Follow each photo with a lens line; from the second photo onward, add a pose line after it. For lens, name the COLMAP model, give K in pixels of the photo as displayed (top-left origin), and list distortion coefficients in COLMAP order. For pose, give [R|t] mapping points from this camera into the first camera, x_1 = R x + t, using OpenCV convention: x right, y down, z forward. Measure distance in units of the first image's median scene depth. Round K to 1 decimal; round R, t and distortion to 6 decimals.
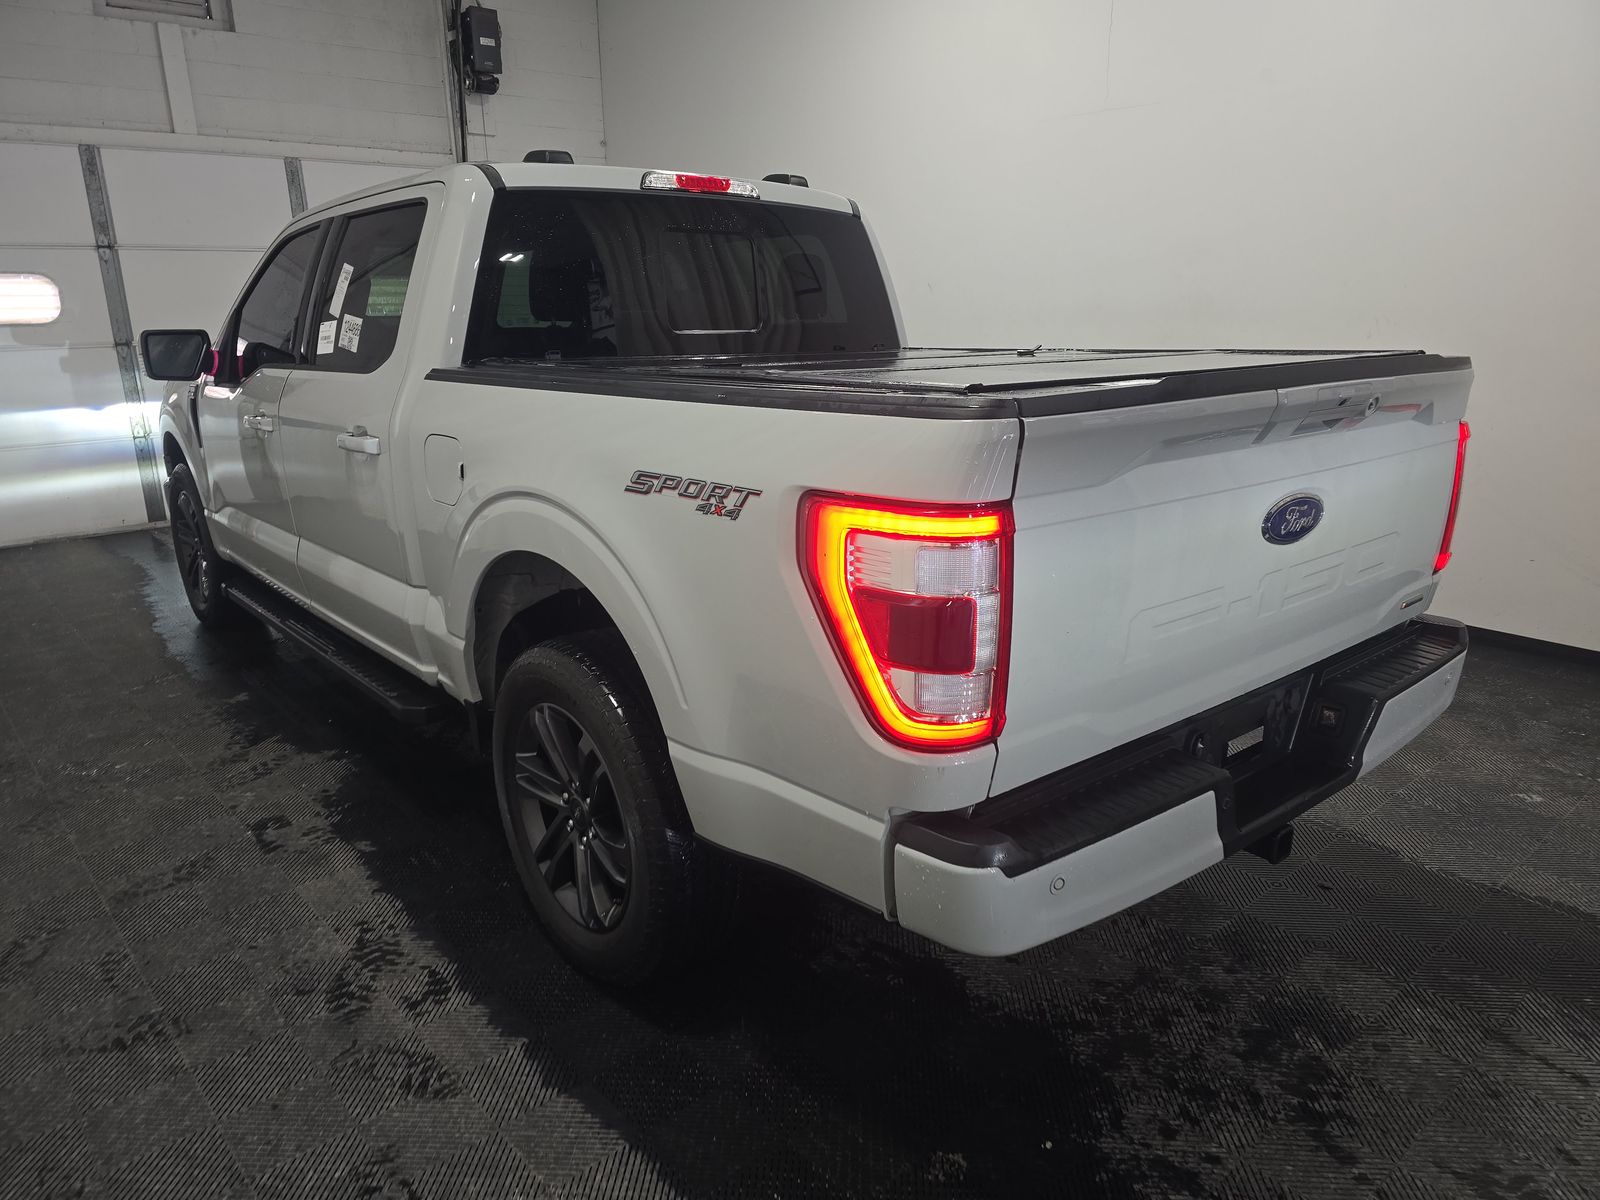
lens RADIAL K [[1048.4, 0, 806.9], [0, 1048.4, 597.6], [0, 0, 1]] dist [0.069493, -0.067252]
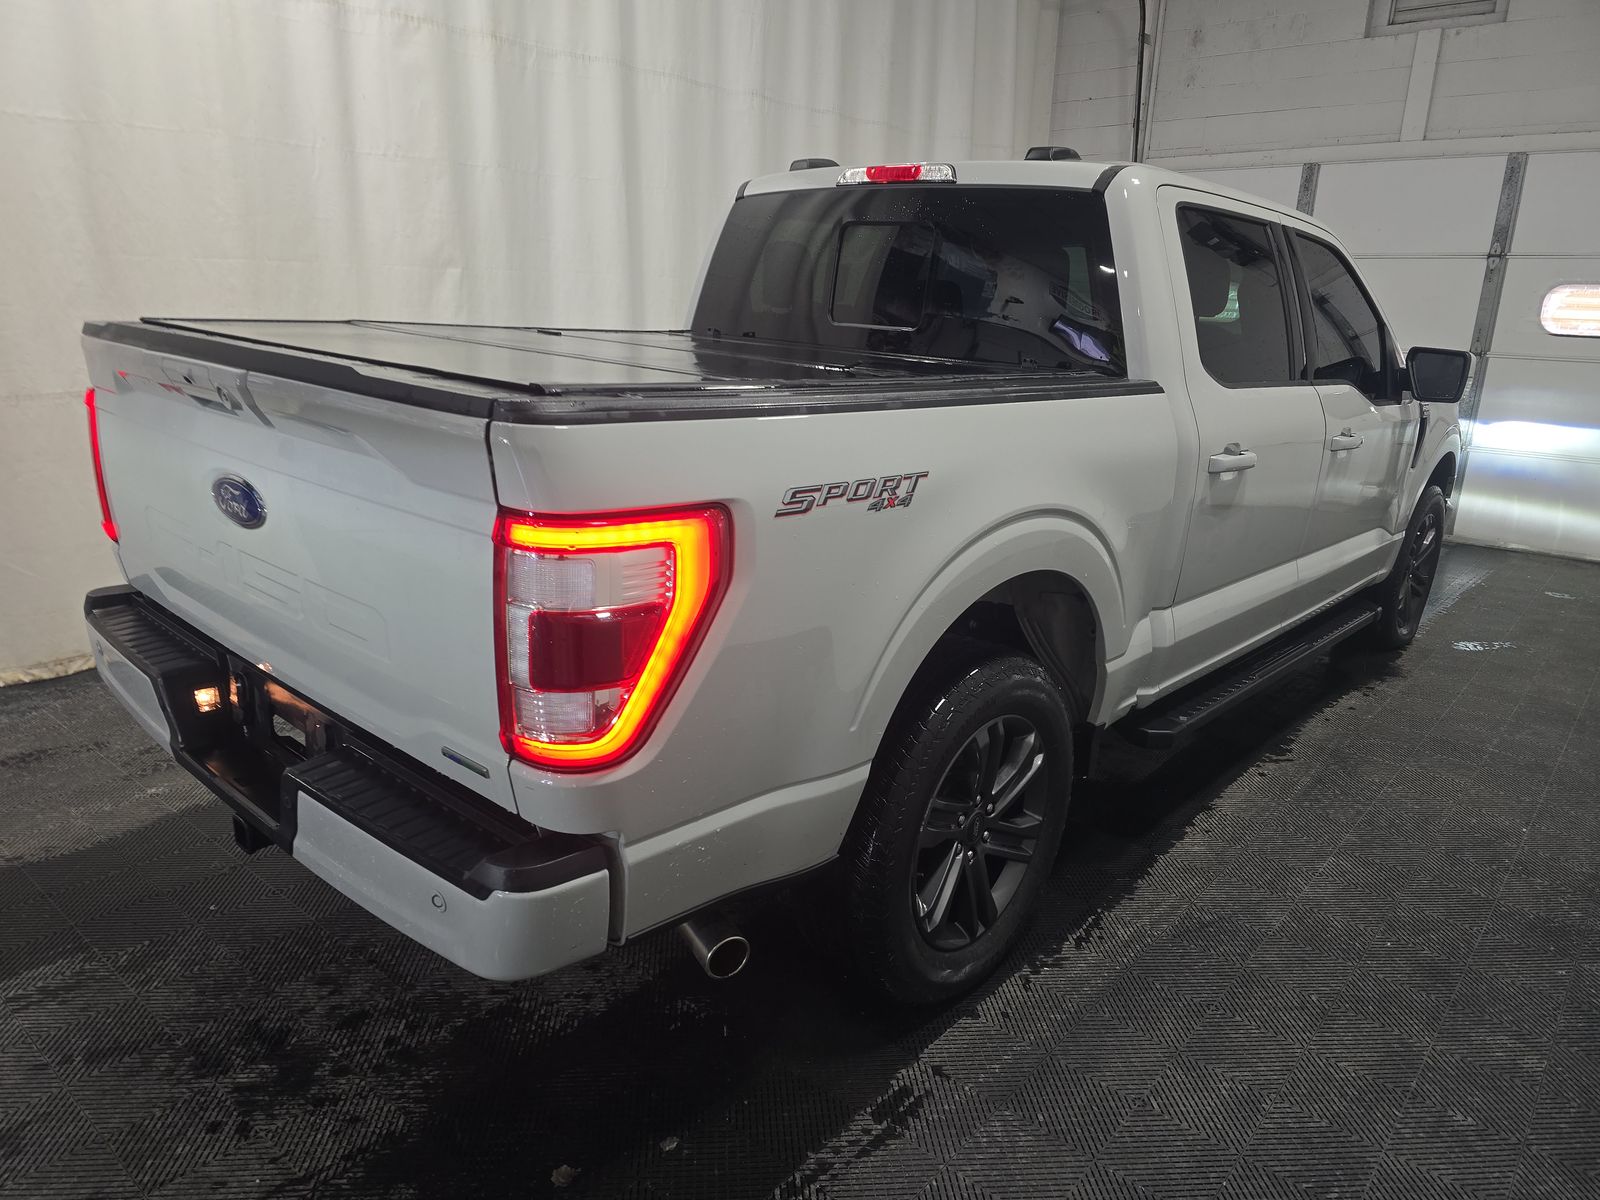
lens RADIAL K [[1048.4, 0, 806.9], [0, 1048.4, 597.6], [0, 0, 1]] dist [0.069493, -0.067252]
pose [[0.159095, 0.293198, -0.942721, 0.837851], [-0.306134, 0.922467, 0.235235, -0.215934], [0.938600, 0.251175, 0.236518, 0.723839]]
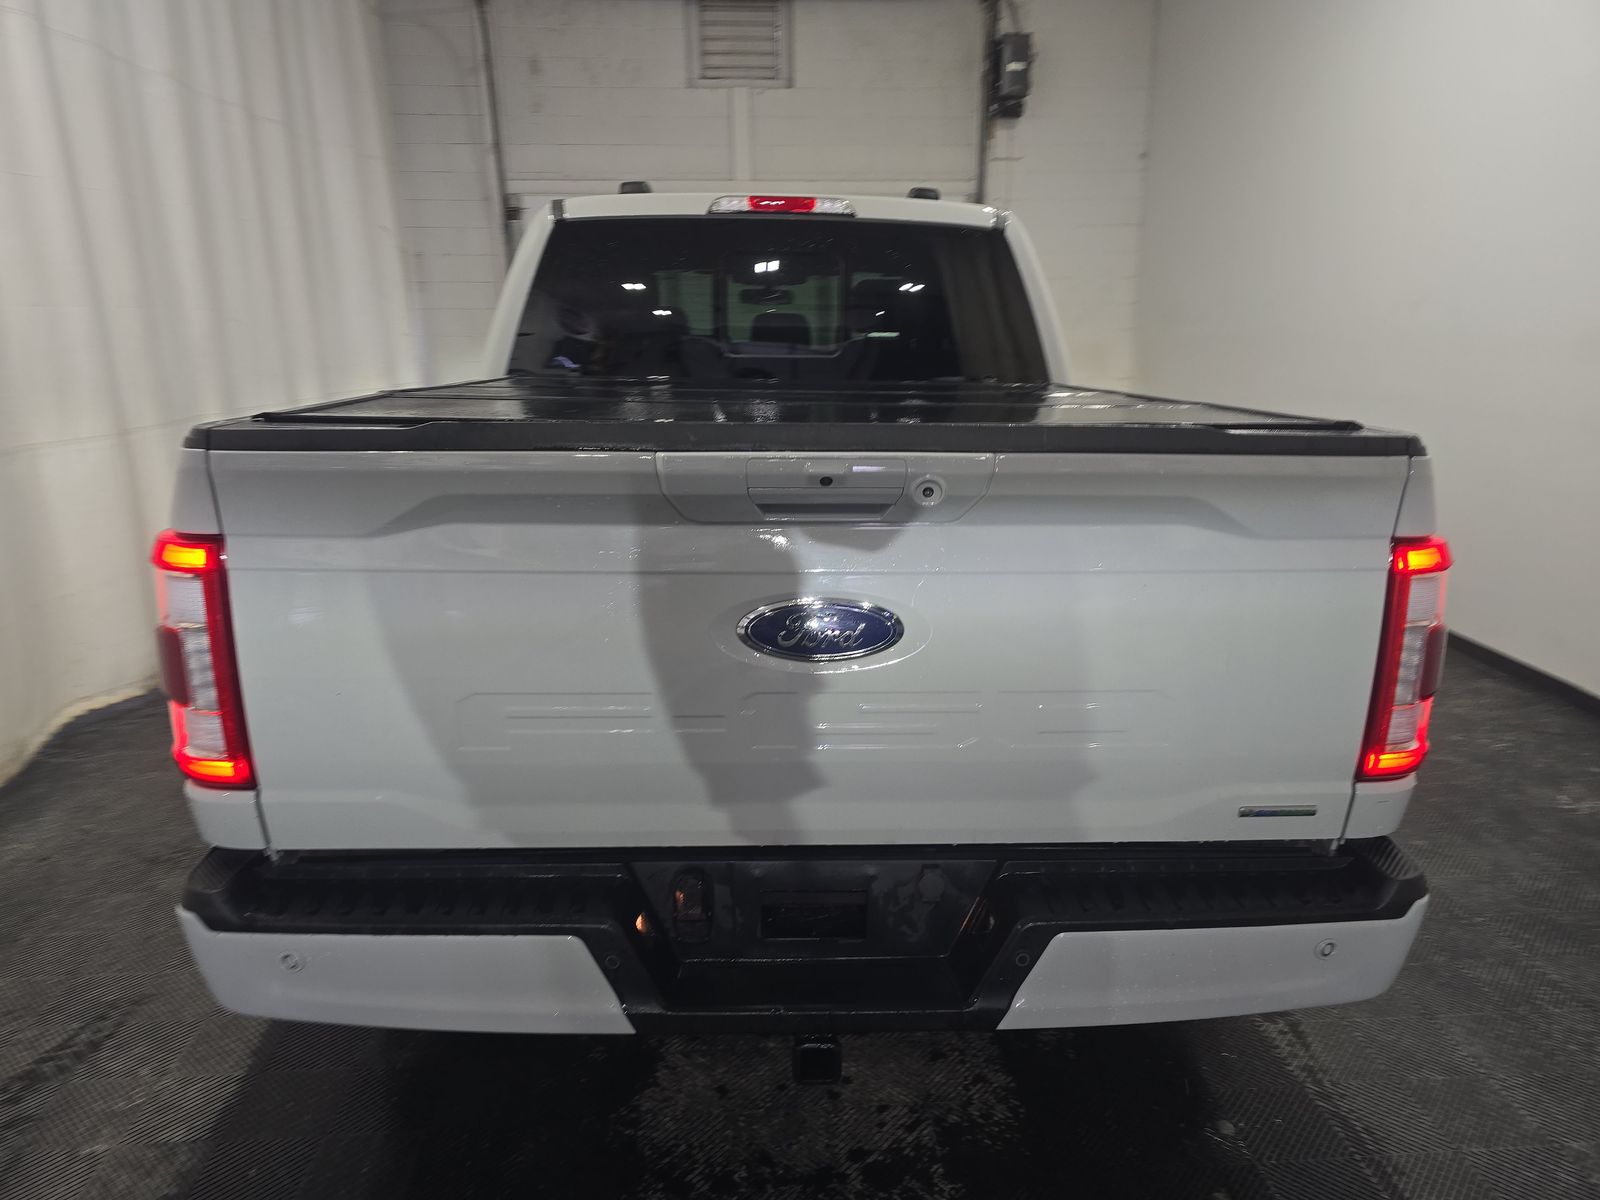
lens RADIAL K [[1053.0, 0, 800.0], [0, 1053.0, 600.0], [0, 0, 1]] dist [0.059469, -0.029968]
pose [[0.799587, 0.163862, -0.577762, 0.491222], [-0.173012, 0.984120, 0.039673, -0.068669], [0.575089, 0.068238, 0.815240, 0.219111]]
